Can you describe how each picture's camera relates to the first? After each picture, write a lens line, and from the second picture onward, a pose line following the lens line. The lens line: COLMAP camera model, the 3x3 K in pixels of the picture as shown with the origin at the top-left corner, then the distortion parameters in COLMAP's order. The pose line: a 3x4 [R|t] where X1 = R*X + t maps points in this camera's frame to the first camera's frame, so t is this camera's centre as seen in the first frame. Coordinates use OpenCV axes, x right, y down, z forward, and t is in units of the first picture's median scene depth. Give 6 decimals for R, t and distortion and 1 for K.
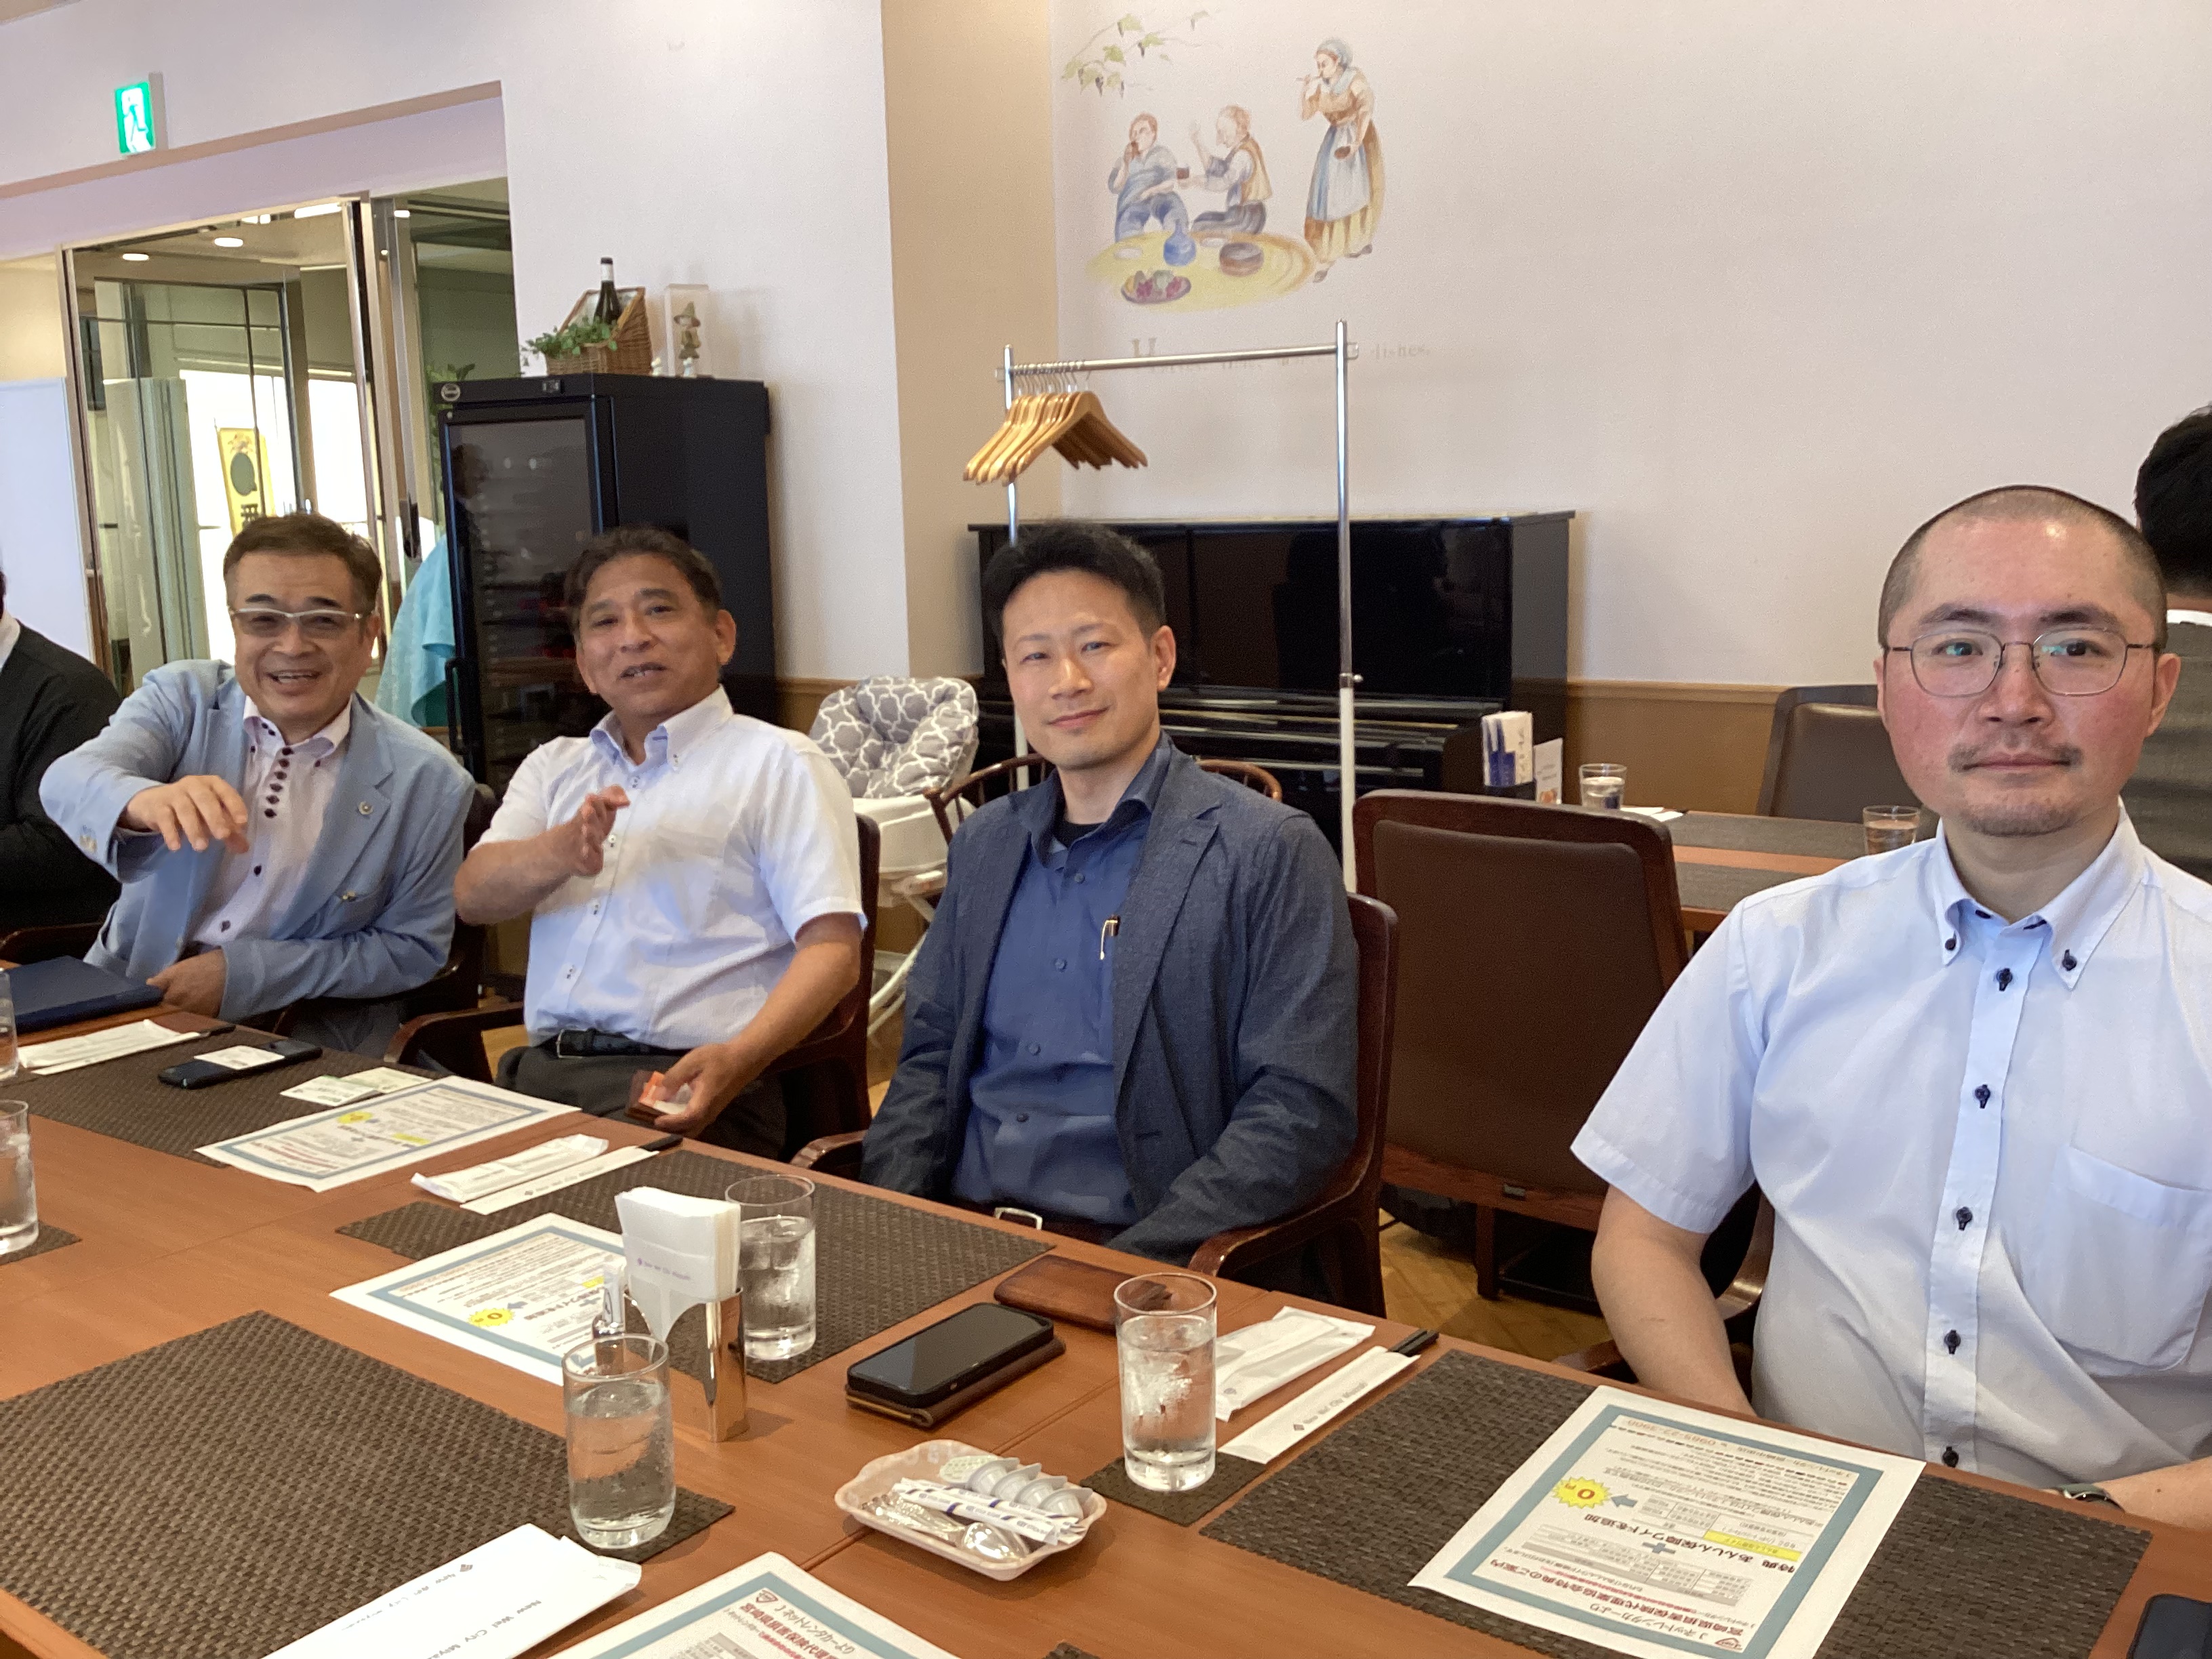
lens RADIAL K [[2013.0, 0, 1104.4], [0, 2013.0, 834.2], [0, 0, 1]] dist [-0.032880, 0.000000]
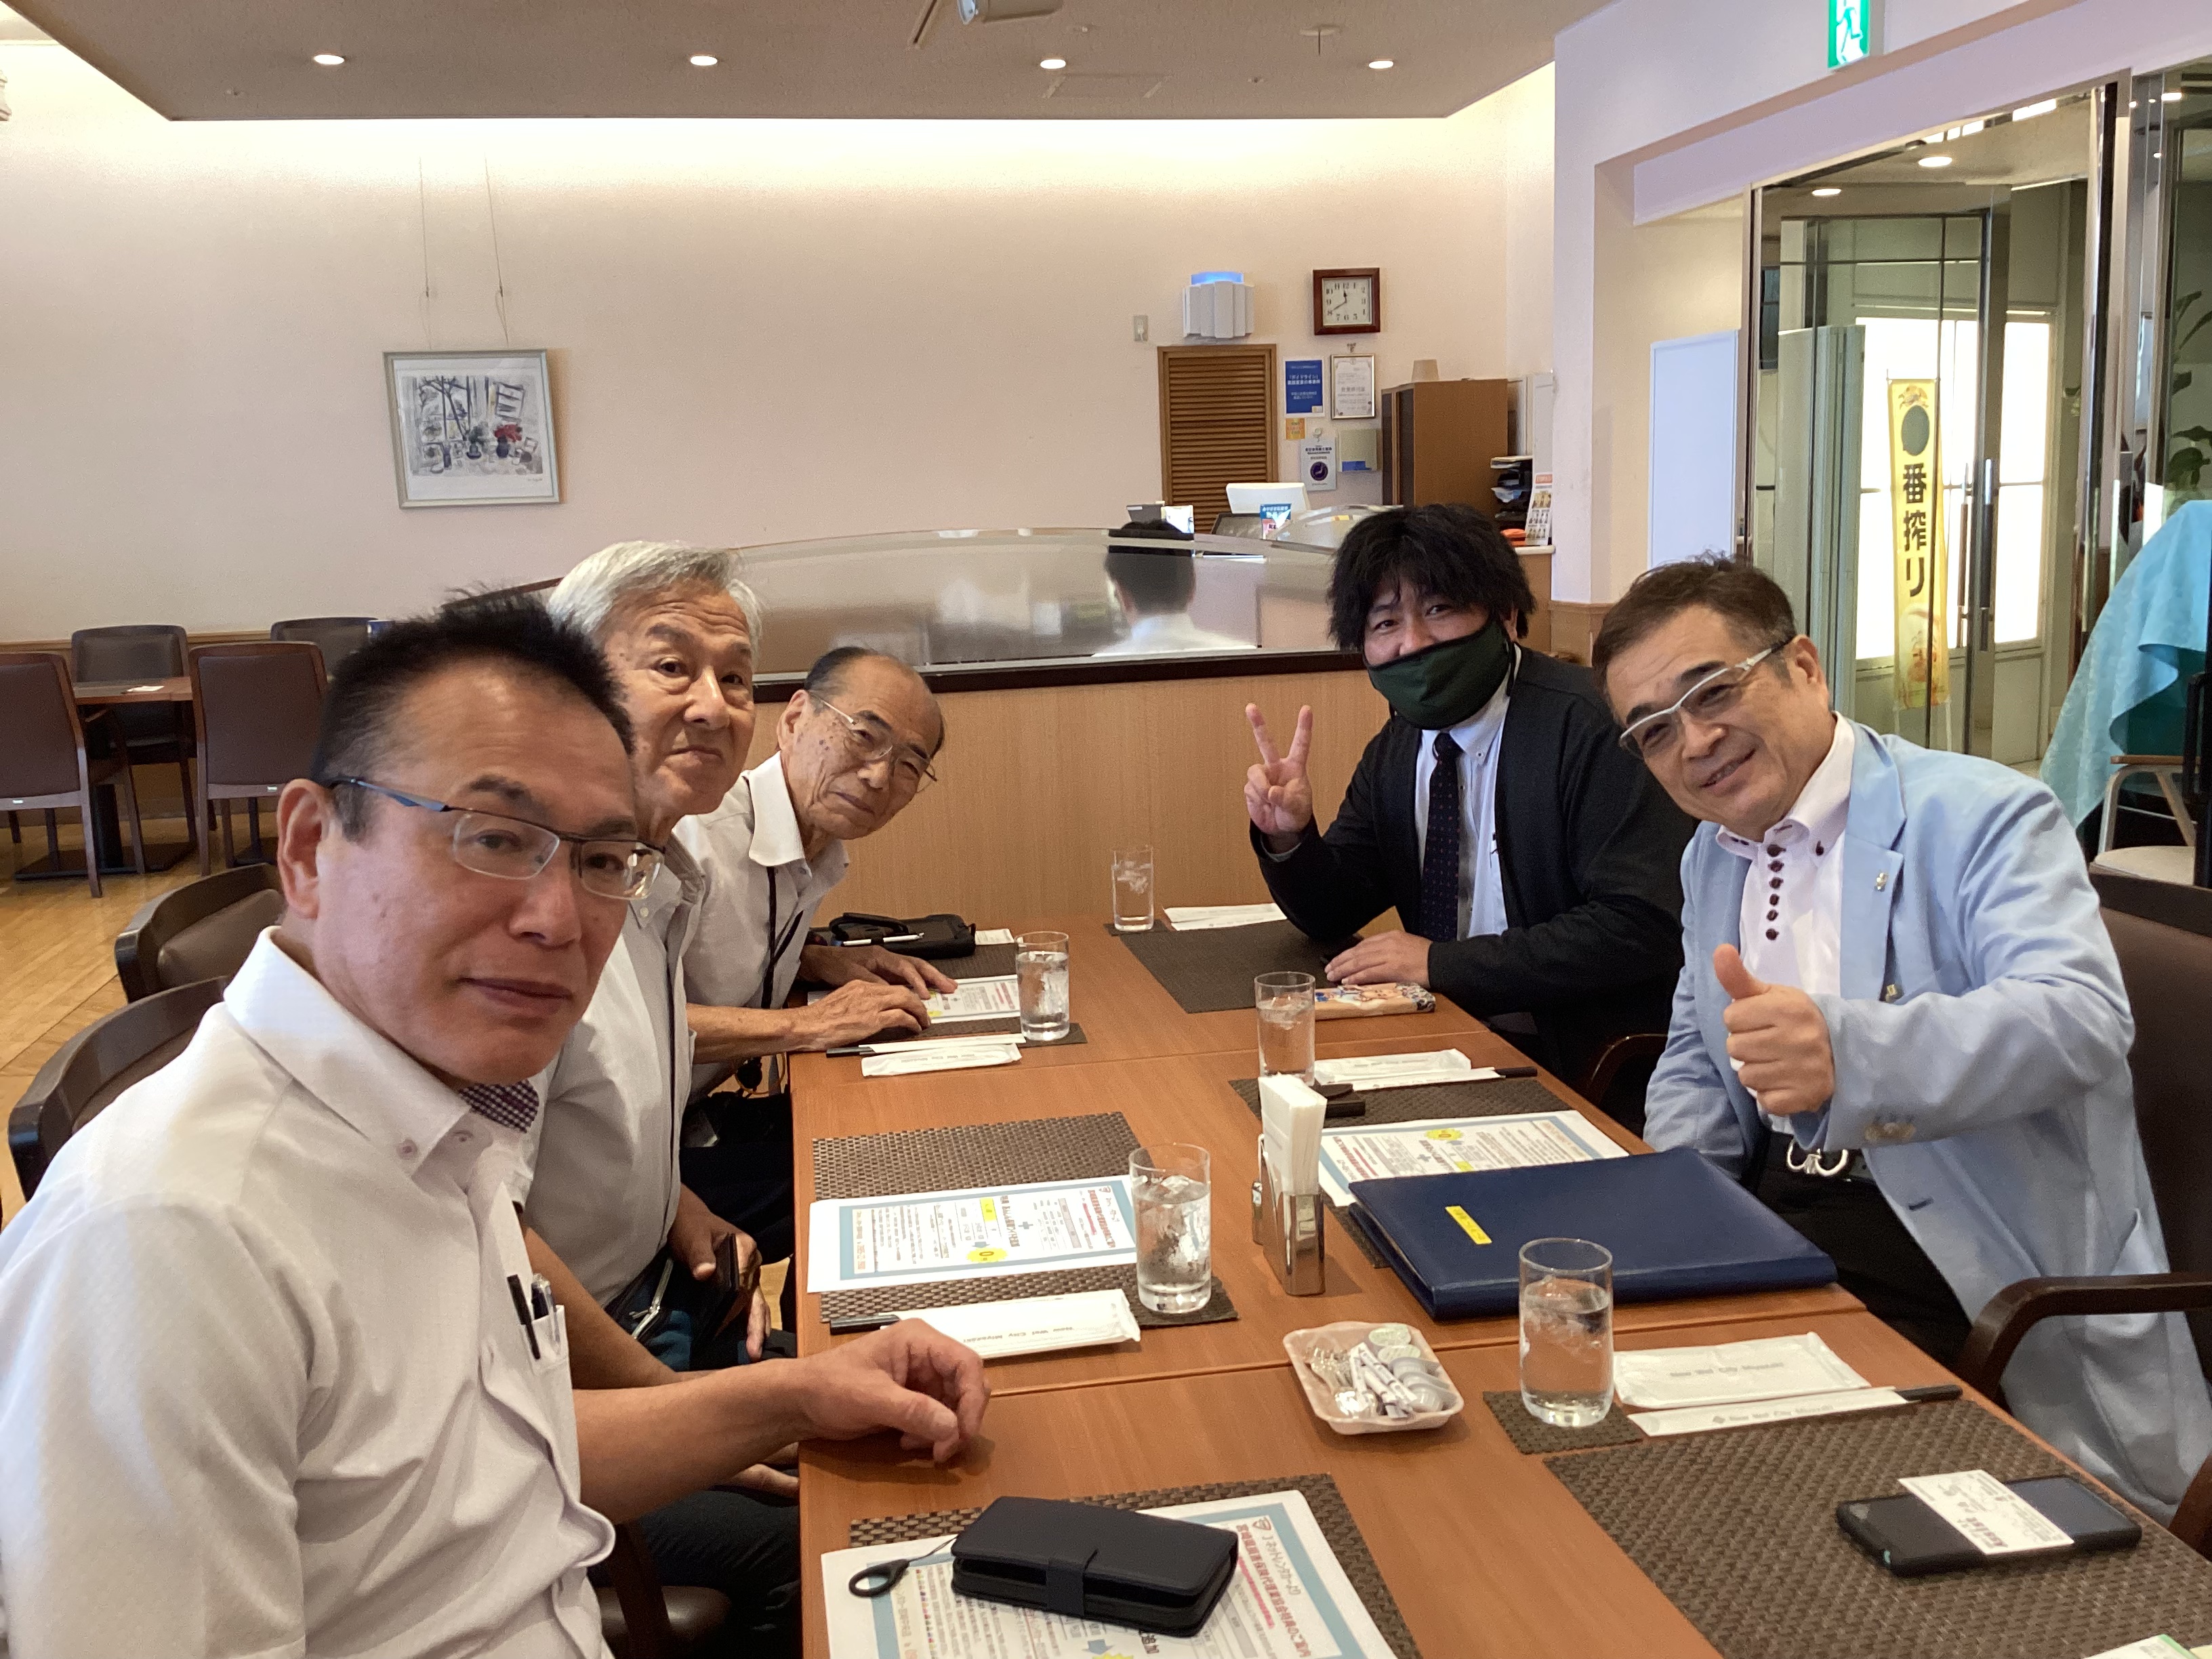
lens RADIAL K [[2013.0, 0, 1104.8], [0, 2013.0, 830.3], [0, 0, 1]] dist [-0.032880, 0.000000]
pose [[0.722083, 0.112636, -0.682575, -0.070839], [-0.100093, 0.993285, 0.058022, -0.021361], [0.684527, 0.026424, 0.728508, 0.121349]]
